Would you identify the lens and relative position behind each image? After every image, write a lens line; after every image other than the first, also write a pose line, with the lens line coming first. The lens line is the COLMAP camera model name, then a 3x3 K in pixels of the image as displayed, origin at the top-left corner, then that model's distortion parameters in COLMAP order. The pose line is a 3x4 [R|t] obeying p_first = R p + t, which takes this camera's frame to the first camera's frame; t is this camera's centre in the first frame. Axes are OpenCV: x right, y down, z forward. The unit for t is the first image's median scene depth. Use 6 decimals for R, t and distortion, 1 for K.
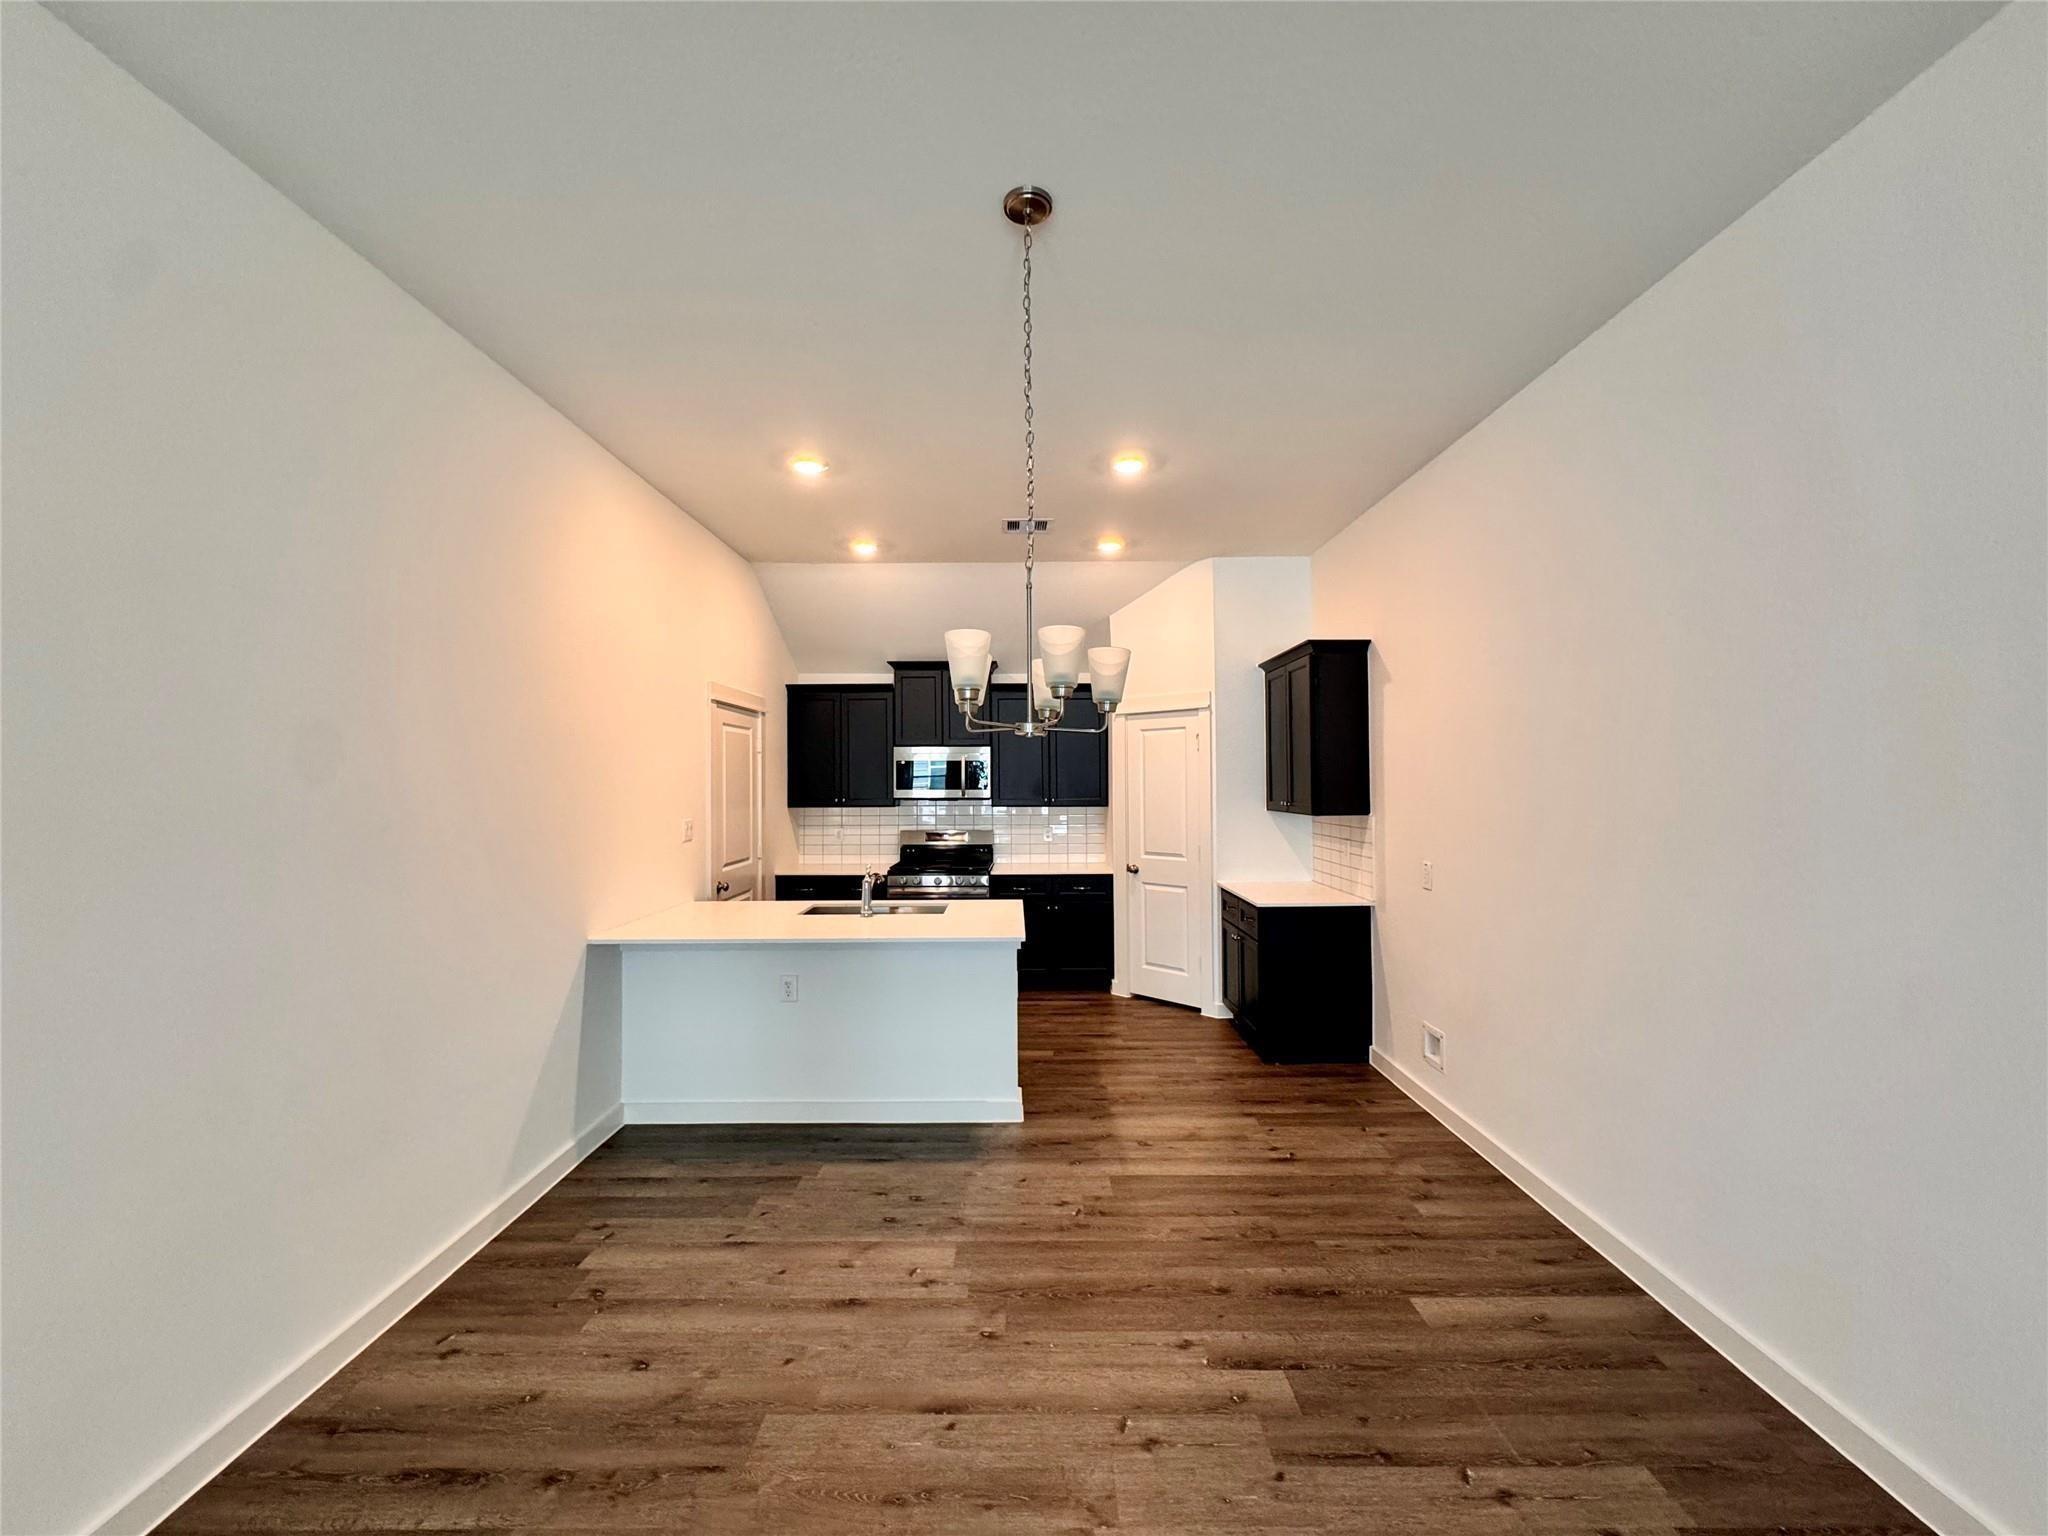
lens RADIAL K [[819.2, 0, 1024.1], [0, 819.2, 774.1], [0, 0, 1]] dist [-0.000483, 0.000267]
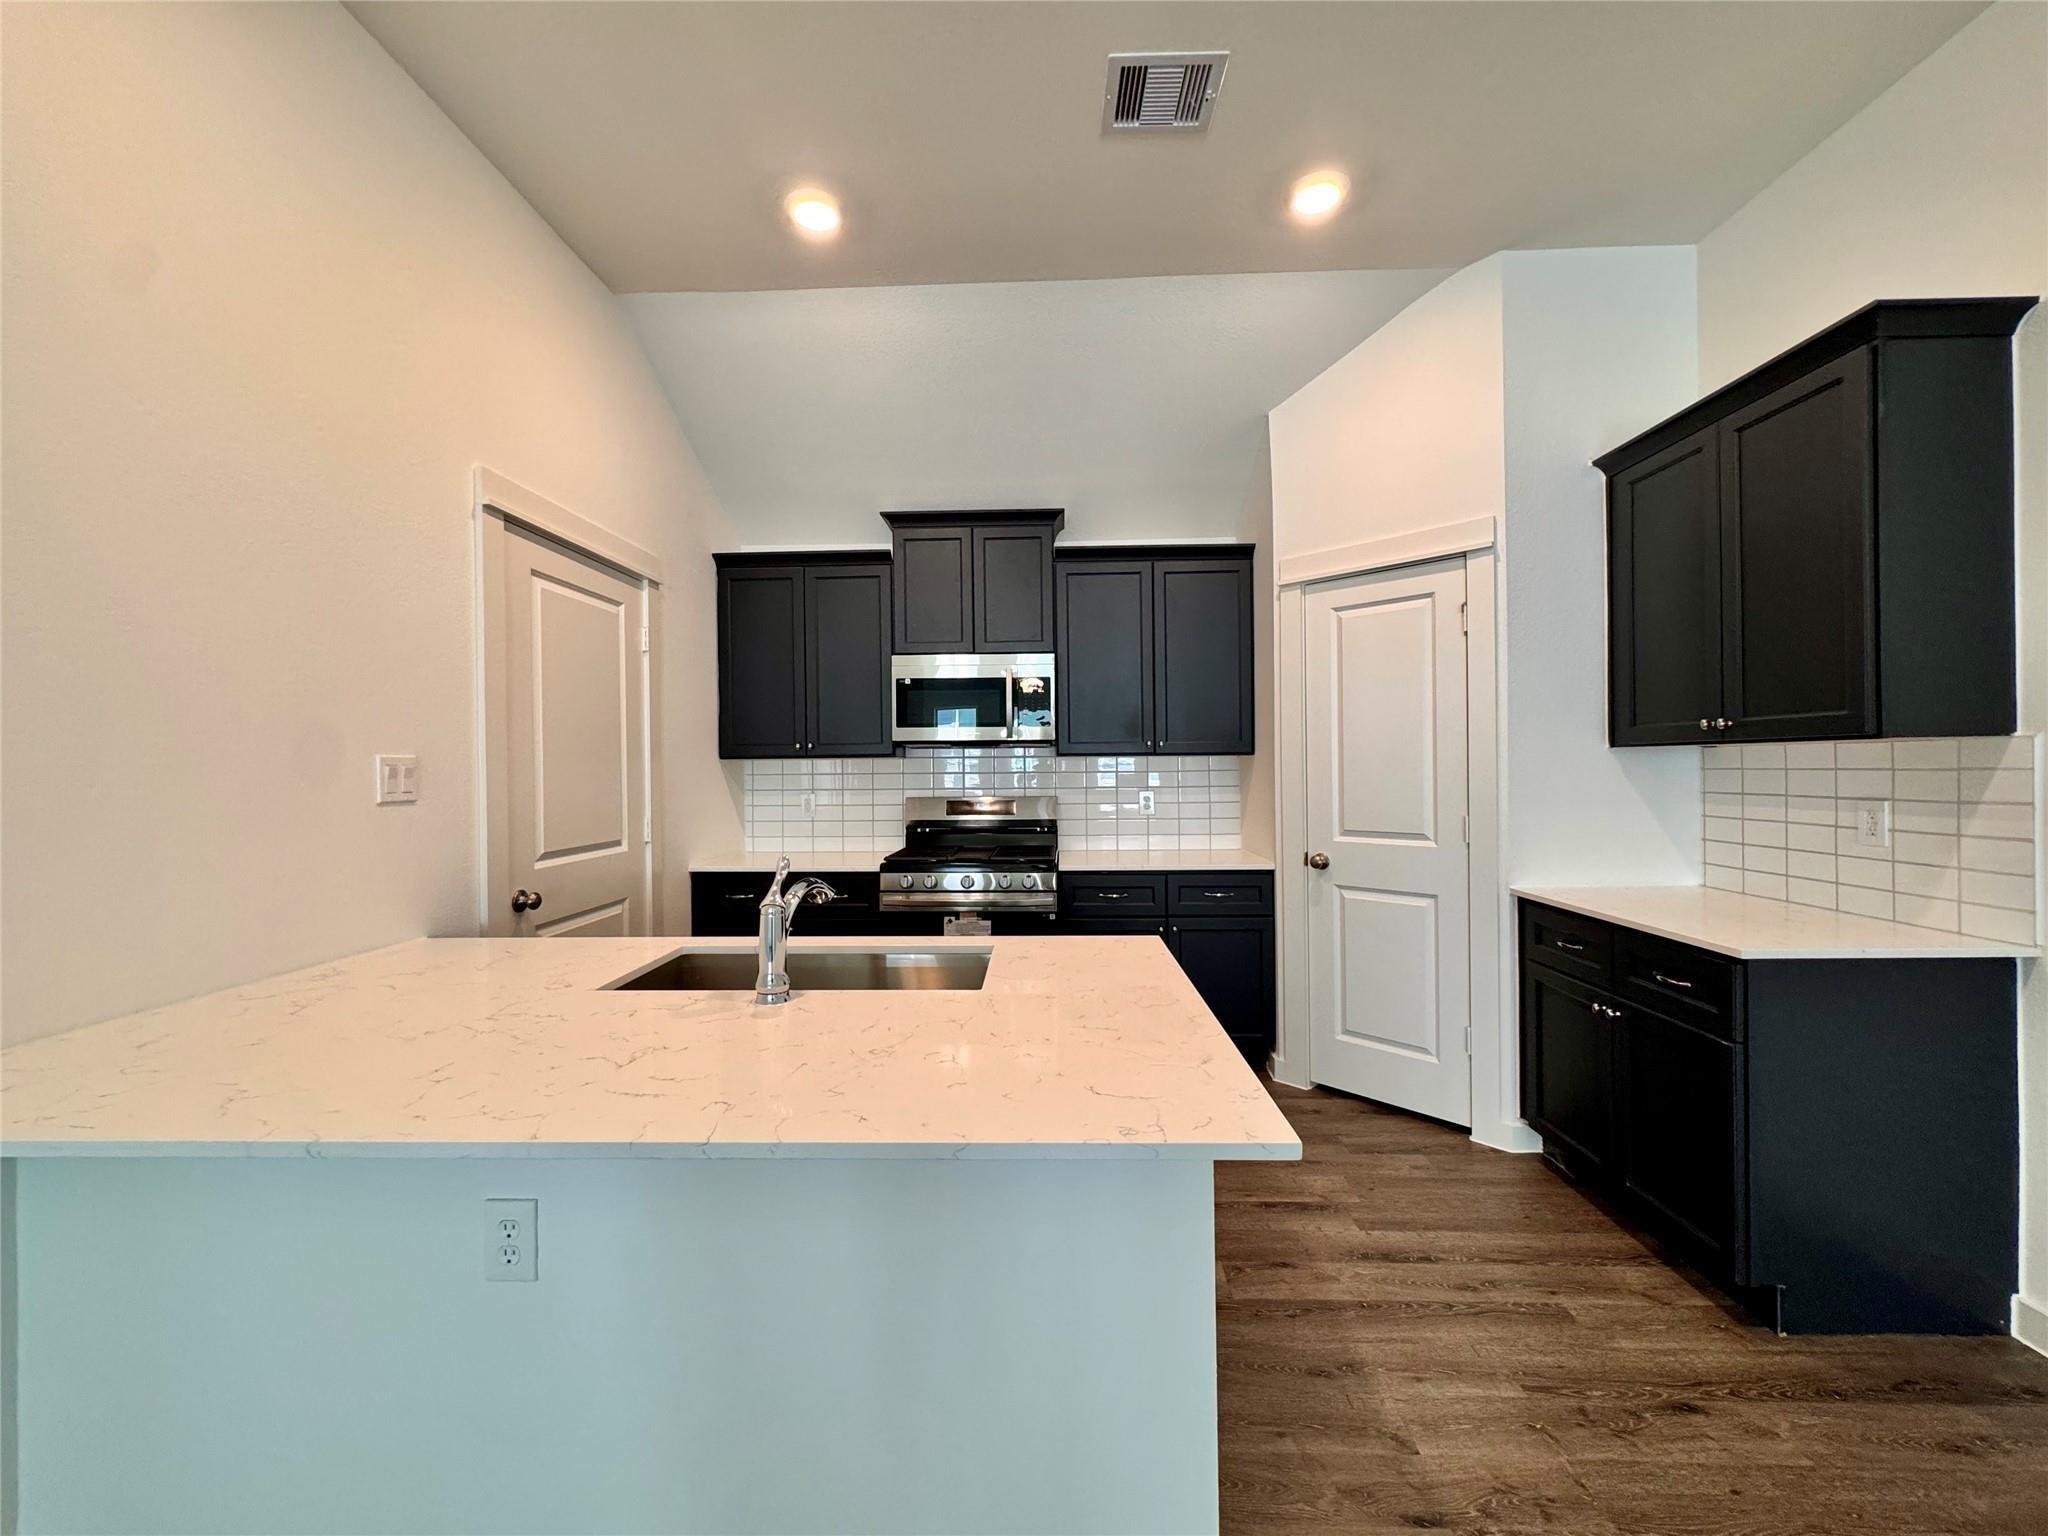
lens RADIAL K [[819.2, 0, 1023.7], [0, 819.2, 766.3], [0, 0, 1]] dist [-0.000483, 0.000267]
pose [[0.999313, -0.005014, -0.036731, -0.044788], [0.005349, 0.999945, 0.009025, 0.044919], [0.036683, -0.009215, 0.999284, 0.433071]]
